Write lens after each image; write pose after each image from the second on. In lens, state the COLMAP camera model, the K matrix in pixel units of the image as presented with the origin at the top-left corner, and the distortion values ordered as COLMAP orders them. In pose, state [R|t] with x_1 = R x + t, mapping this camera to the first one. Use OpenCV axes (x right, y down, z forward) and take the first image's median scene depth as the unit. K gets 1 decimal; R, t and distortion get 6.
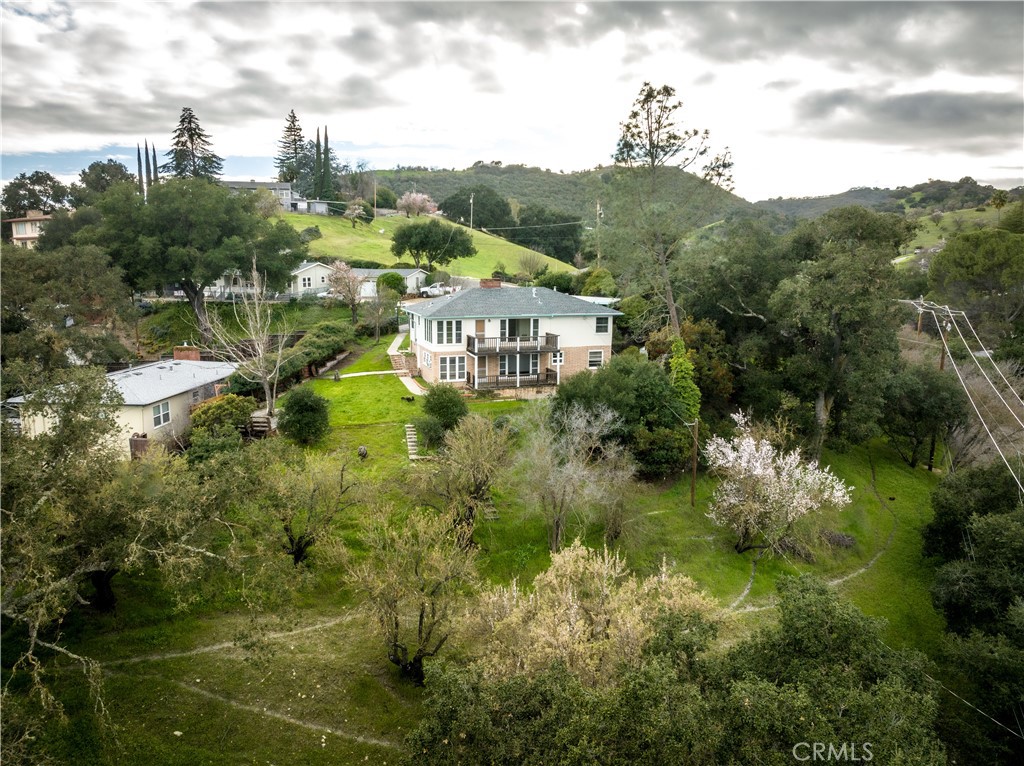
lens RADIAL K [[716.9, 0, 515.3], [0, 716.9, 383.8], [0, 0, 1]] dist [-0.031759, 0.017600]
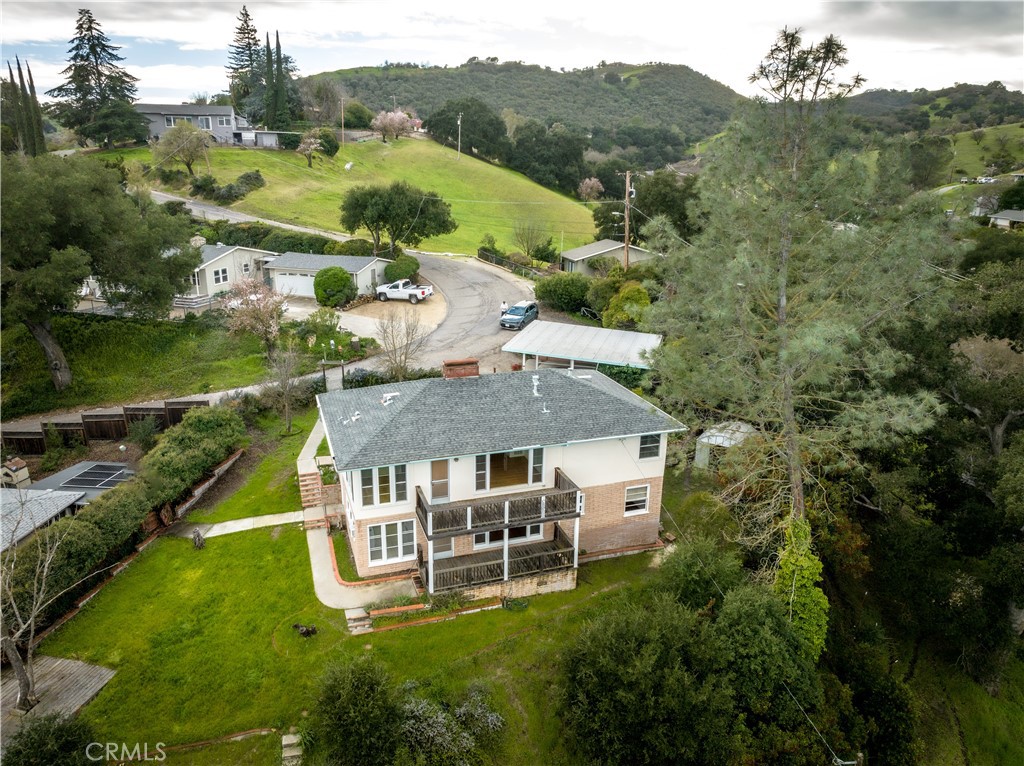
lens RADIAL K [[716.9, 0, 515.3], [0, 716.9, 383.8], [0, 0, 1]] dist [-0.031759, 0.017600]
pose [[0.999946, 0.007905, 0.006774, 0.002985], [-0.008726, 0.991297, 0.131358, -0.106452], [-0.005677, -0.131410, 0.991312, 0.215225]]
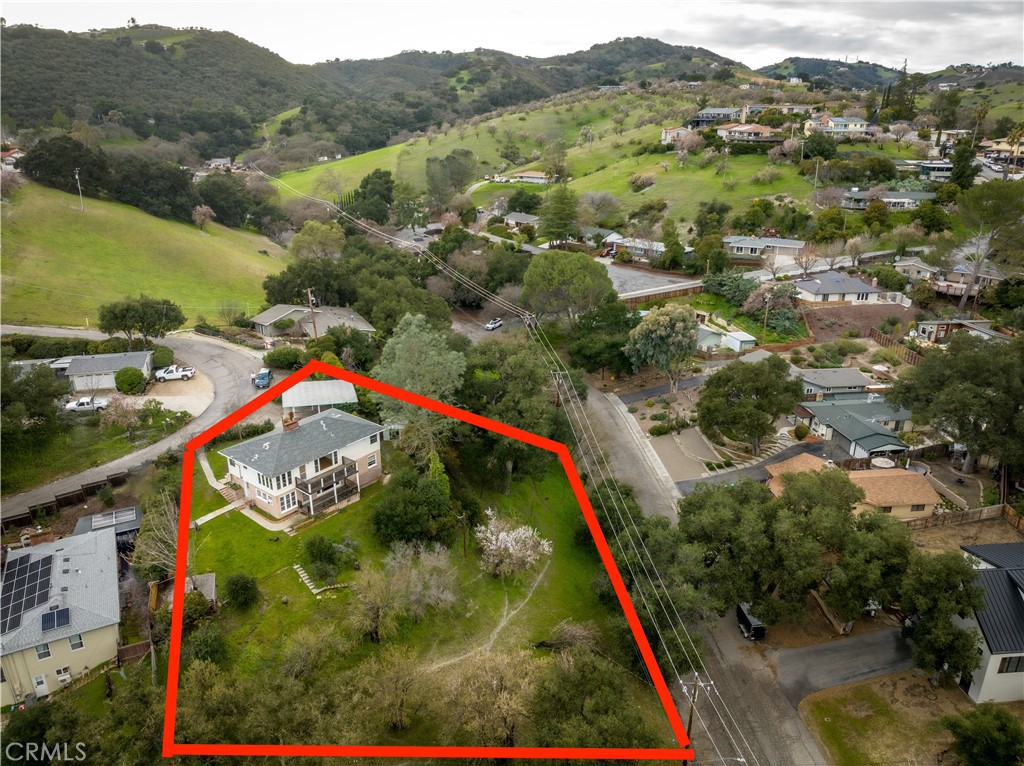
lens RADIAL K [[716.9, 0, 515.3], [0, 716.9, 383.8], [0, 0, 1]] dist [-0.031759, 0.017600]
pose [[0.837633, -0.194809, 0.510313, -0.186286], [0.093331, 0.971546, 0.217688, -0.247478], [-0.538200, -0.134715, 0.831981, -0.189405]]
